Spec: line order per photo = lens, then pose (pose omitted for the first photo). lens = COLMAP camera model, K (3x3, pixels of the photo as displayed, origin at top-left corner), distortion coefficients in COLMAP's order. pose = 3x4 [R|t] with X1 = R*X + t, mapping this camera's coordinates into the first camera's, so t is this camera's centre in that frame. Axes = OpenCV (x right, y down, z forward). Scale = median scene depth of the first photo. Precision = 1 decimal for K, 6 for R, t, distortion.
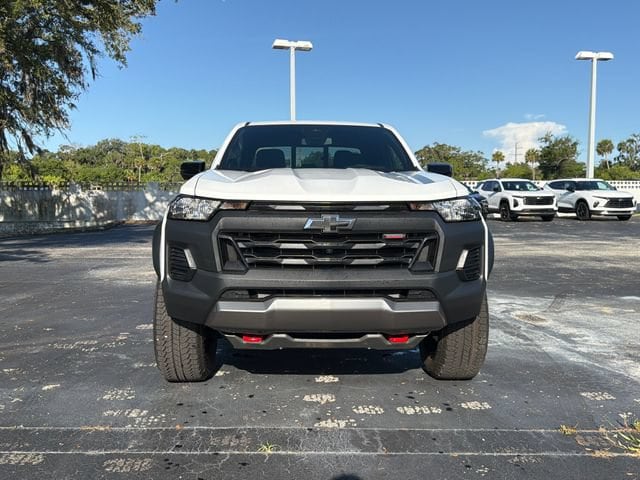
lens RADIAL K [[596.7, 0, 320.0], [0, 596.7, 240.0], [0, 0, 1]] dist [0.010448, 0.006262]
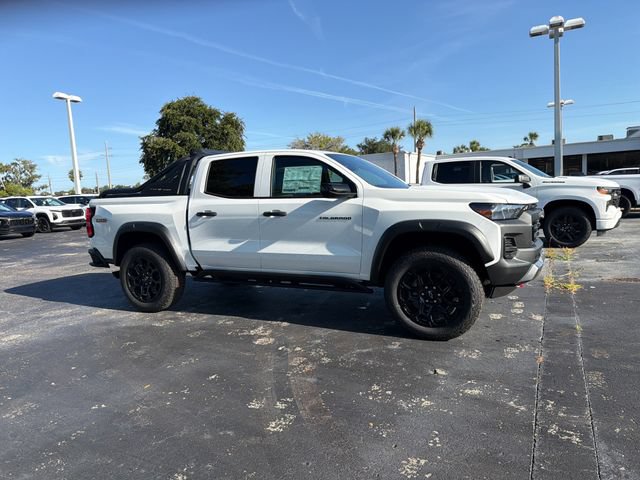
lens RADIAL K [[449.7, 0, 315.4], [0, 449.7, 242.8], [0, 0, 1]] dist [0.066641, -0.082583]
pose [[0.461254, -0.120699, 0.879020, -0.230338], [0.115909, 0.990411, 0.075173, -0.018781], [-0.879665, 0.067213, 0.470821, 0.133712]]
